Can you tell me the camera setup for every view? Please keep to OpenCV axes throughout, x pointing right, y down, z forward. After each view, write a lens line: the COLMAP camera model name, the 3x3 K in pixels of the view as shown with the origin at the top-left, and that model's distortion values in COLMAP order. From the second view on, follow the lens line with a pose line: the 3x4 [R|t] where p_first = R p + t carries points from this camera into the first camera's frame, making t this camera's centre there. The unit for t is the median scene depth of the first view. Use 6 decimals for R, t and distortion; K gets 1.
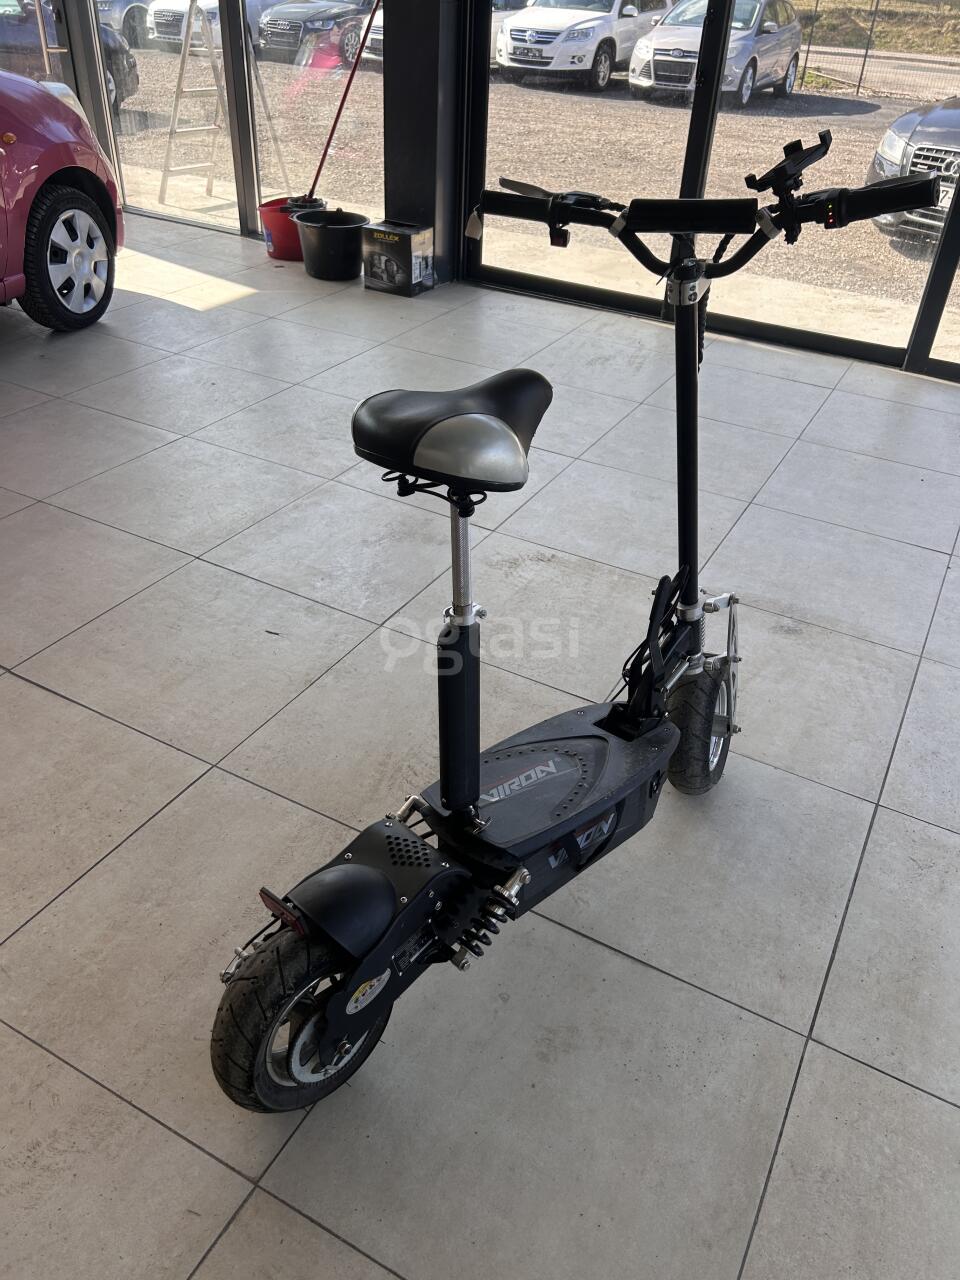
lens RADIAL K [[971.2, 0, 498.4], [0, 971.2, 641.4], [0, 0, 1]] dist [0.016887, -0.005175]
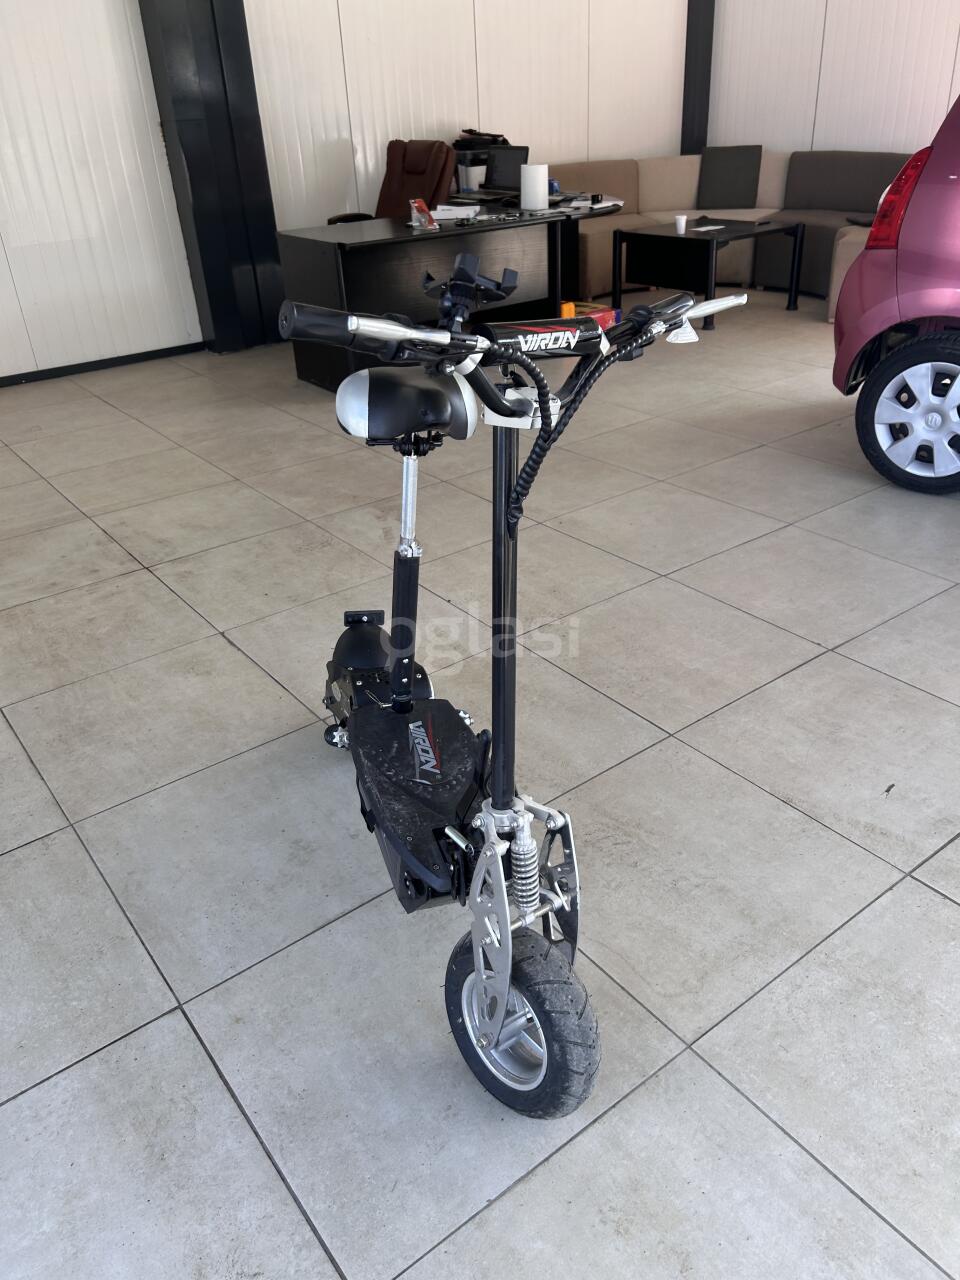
lens RADIAL K [[963.6, 0, 480.0], [0, 963.6, 640.0], [0, 0, 1]] dist [0.041248, -0.037228]
pose [[-0.423925, 0.418585, -0.803165, 0.867393], [-0.499713, 0.631496, 0.592874, -0.652571], [0.755364, 0.652686, -0.058535, 1.041935]]
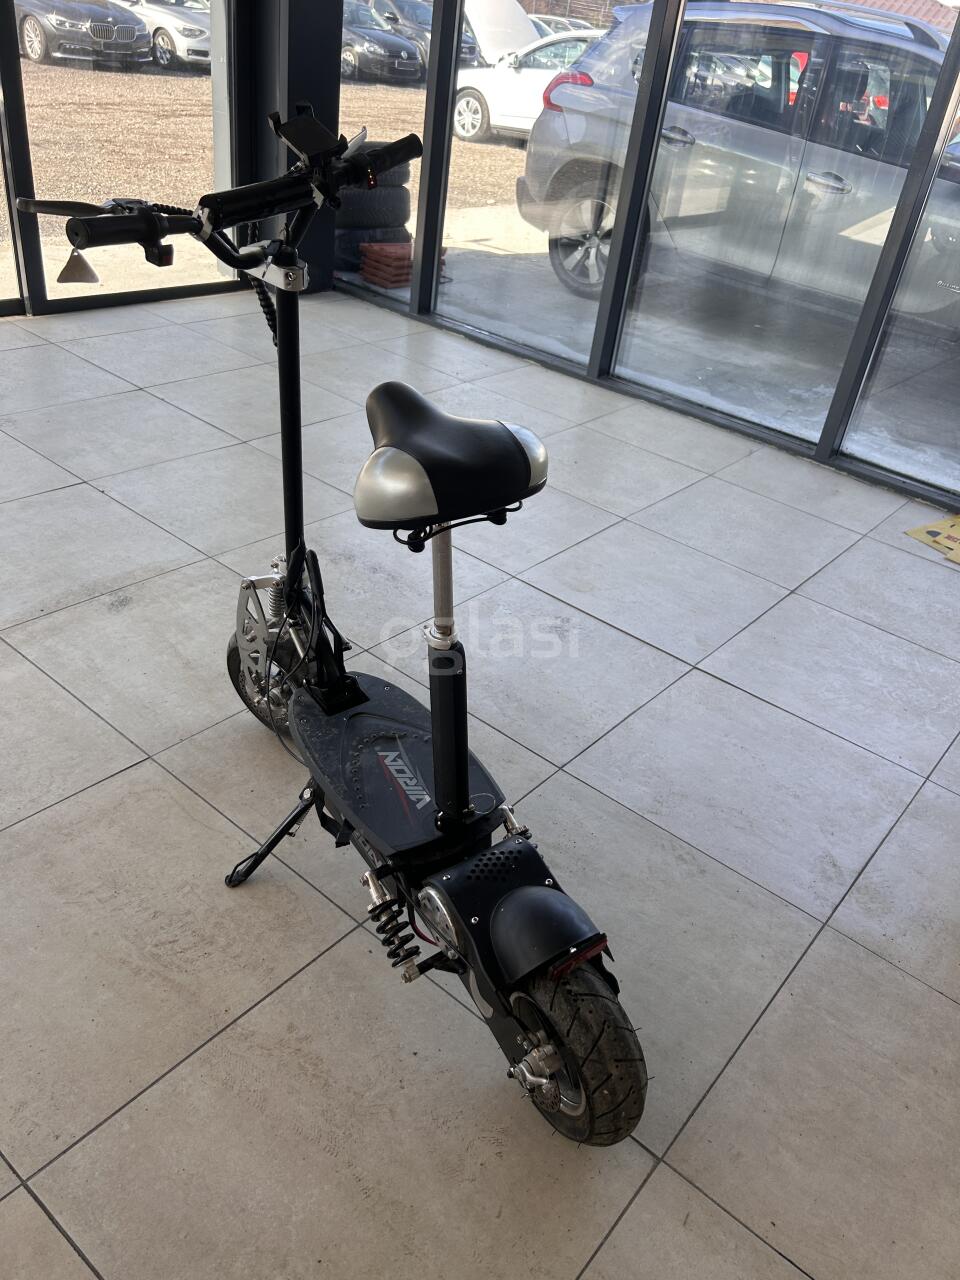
lens RADIAL K [[963.6, 0, 480.0], [0, 963.6, 640.0], [0, 0, 1]] dist [0.041248, -0.037228]
pose [[0.203230, -0.550732, 0.809563, -0.701711], [0.465072, 0.781890, 0.415157, -0.351346], [-0.861630, 0.292133, 0.415033, 0.475286]]
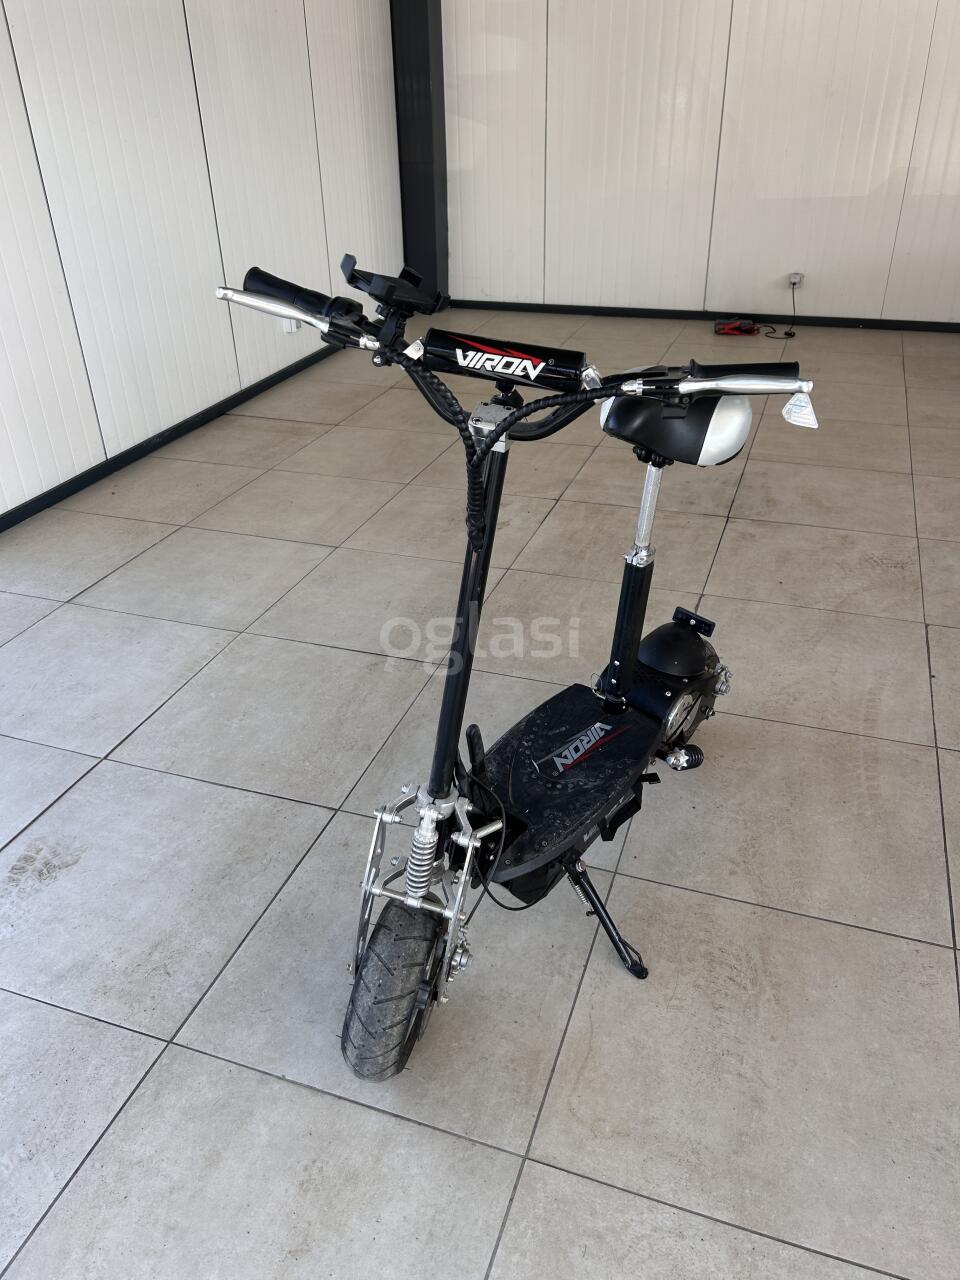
lens RADIAL K [[966.0, 0, 482.5], [0, 966.0, 628.0], [0, 0, 1]] dist [0.023492, -0.010173]
pose [[-0.988798, 0.052134, -0.139857, 0.291782], [-0.103841, 0.432794, 0.895492, -0.925340], [0.107215, 0.899984, -0.422533, 1.351740]]
